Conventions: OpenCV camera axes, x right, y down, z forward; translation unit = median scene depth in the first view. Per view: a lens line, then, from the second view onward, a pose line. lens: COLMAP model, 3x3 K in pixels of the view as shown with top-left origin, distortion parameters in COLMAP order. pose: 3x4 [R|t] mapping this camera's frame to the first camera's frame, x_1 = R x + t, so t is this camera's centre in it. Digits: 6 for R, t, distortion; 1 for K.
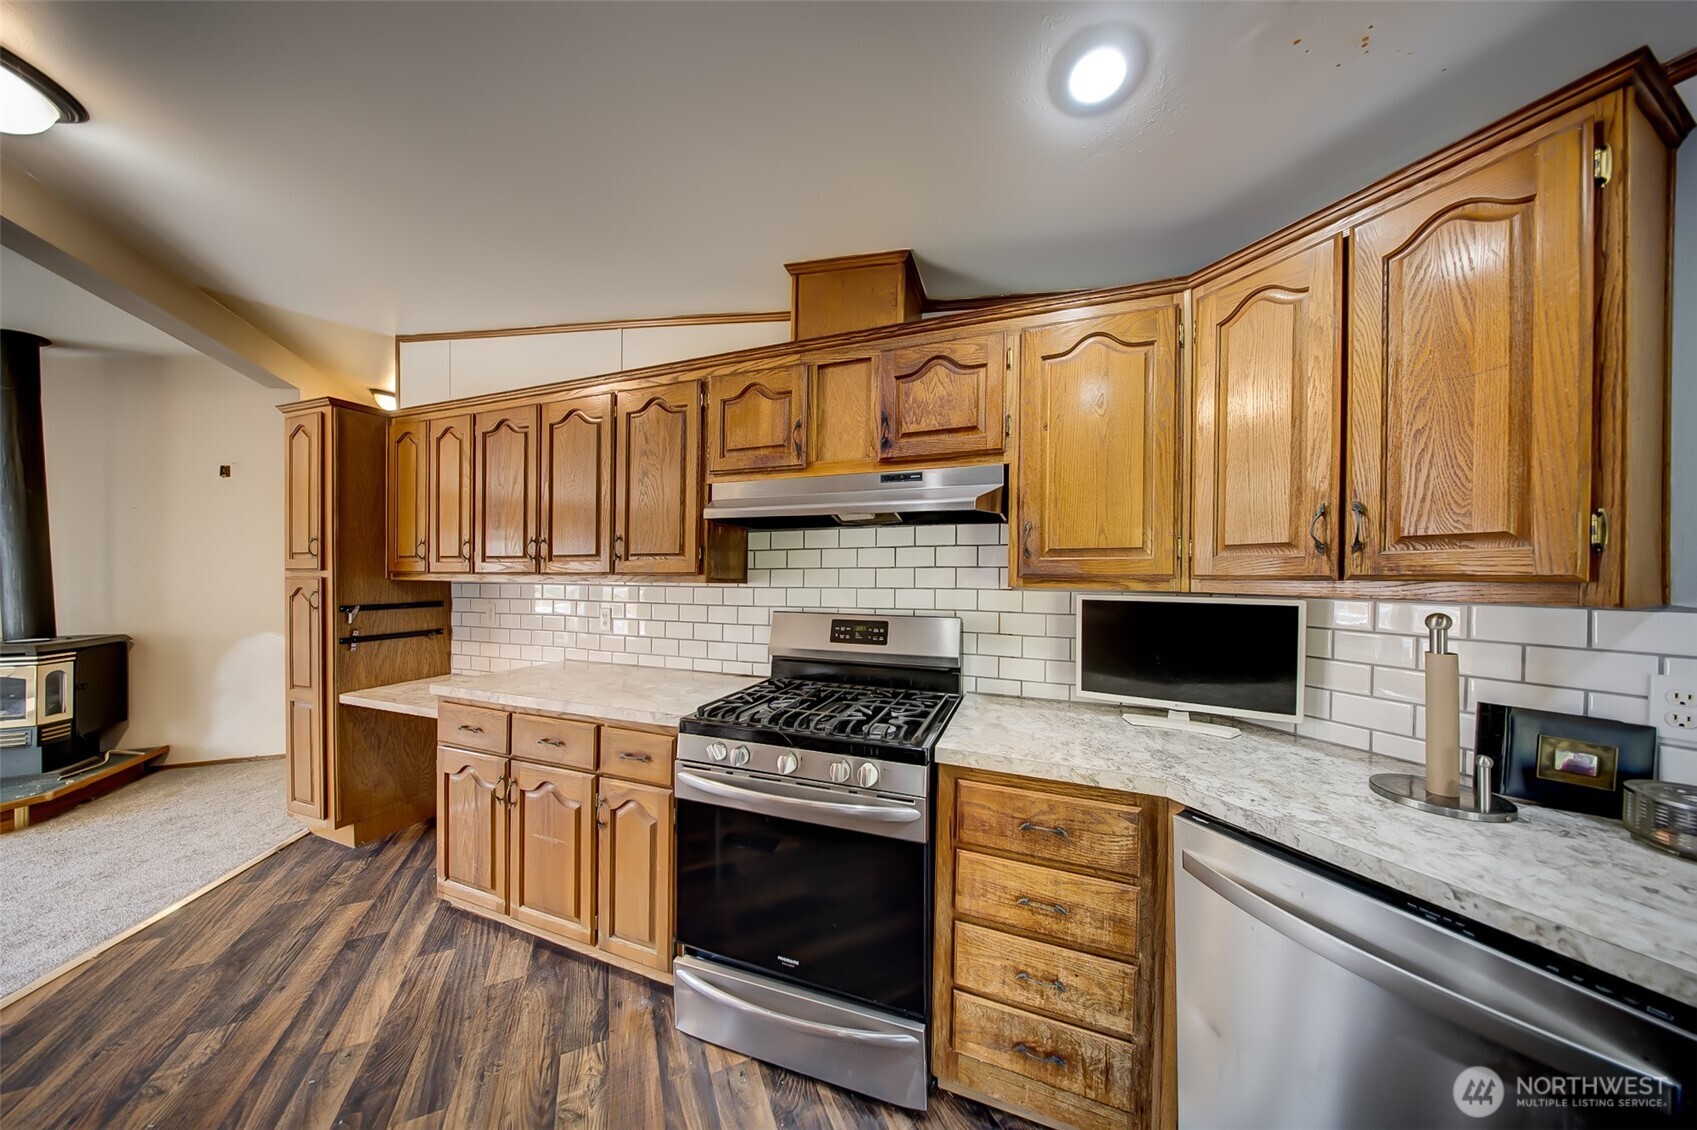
lens RADIAL K [[521.1, 0, 844.2], [0, 521.1, 573.7], [0, 0, 1]] dist [-0.000992, -0.000180]
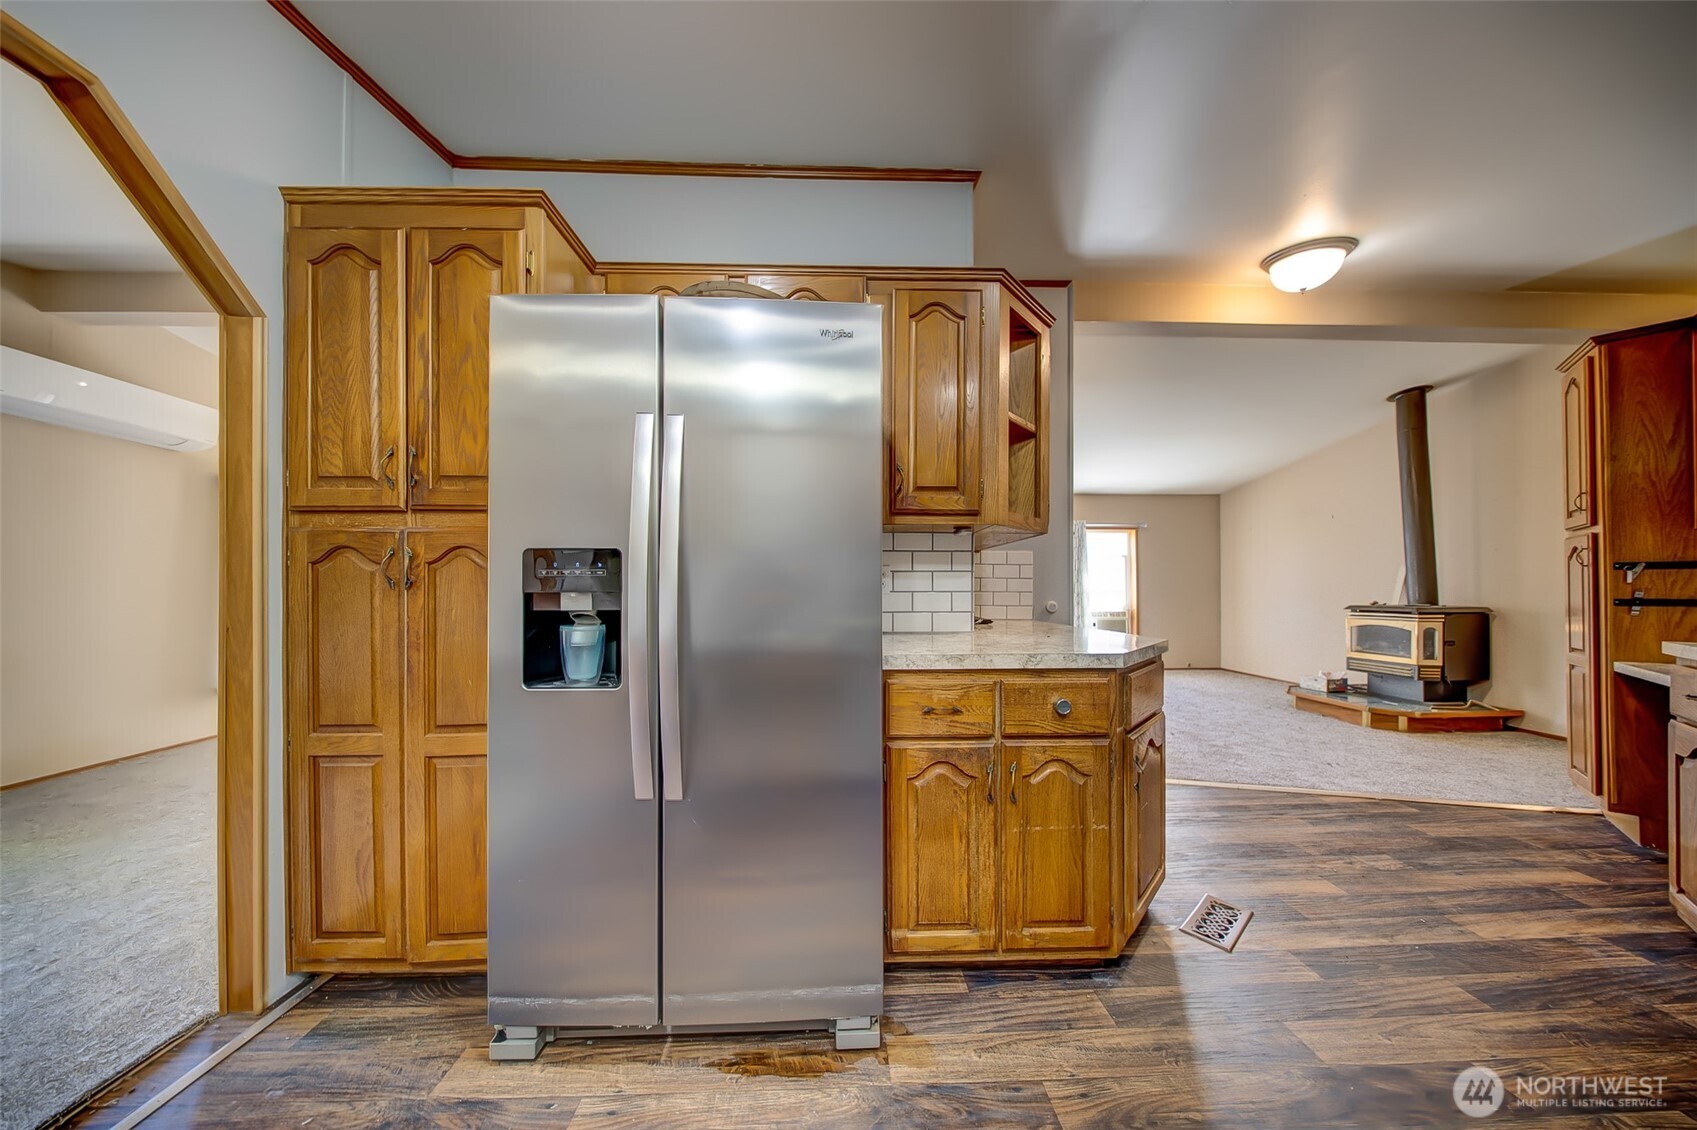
lens RADIAL K [[510.3, 0, 842.2], [0, 510.3, 587.9], [0, 0, 1]] dist [-0.000649, -0.000090]
pose [[-0.382802, -0.009785, -0.923779, 0.342544], [-0.002896, 0.999952, -0.009392, 0.115476], [0.923826, -0.000920, -0.382812, 0.108549]]
